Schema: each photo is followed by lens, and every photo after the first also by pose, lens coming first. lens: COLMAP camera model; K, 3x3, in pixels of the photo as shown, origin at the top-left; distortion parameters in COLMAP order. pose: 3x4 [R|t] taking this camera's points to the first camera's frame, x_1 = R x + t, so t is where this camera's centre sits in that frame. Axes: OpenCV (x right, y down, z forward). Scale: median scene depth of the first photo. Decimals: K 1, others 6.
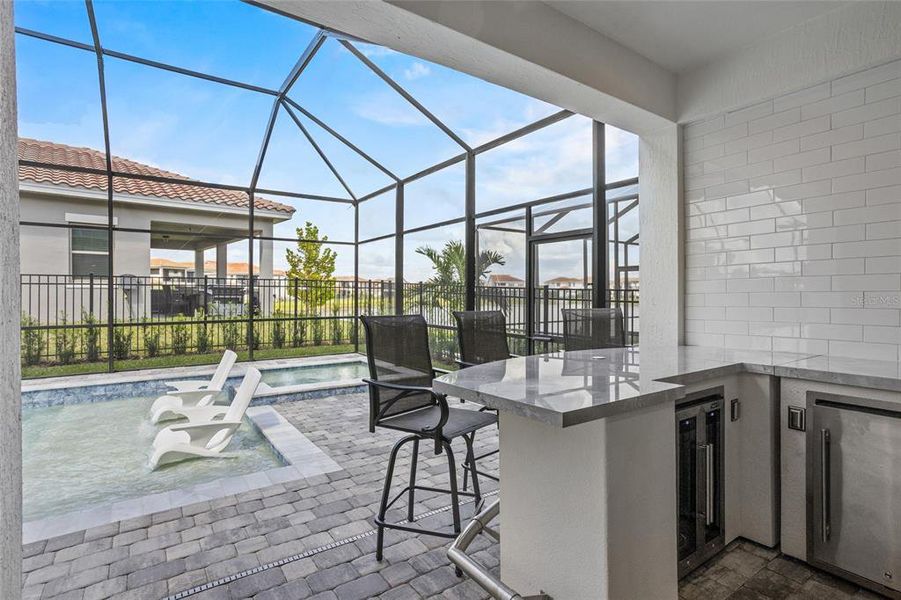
lens RADIAL K [[441.5, 0, 450.5], [0, 441.5, 300.0], [0, 0, 1]] dist [-0.032336, 0.000310]
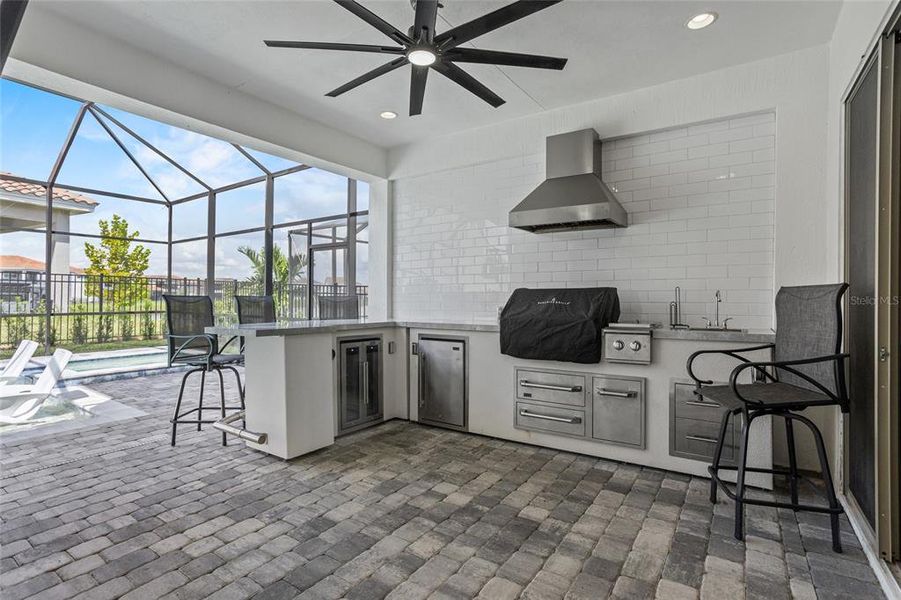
lens RADIAL K [[483.3, 0, 450.5], [0, 483.3, 300.0], [0, 0, 1]] dist [-0.041721, 0.046731]
pose [[0.953417, 0.005925, 0.301598, 0.086748], [-0.002069, 0.999912, -0.013102, 0.024906], [-0.301649, 0.011868, 0.953345, -0.313663]]
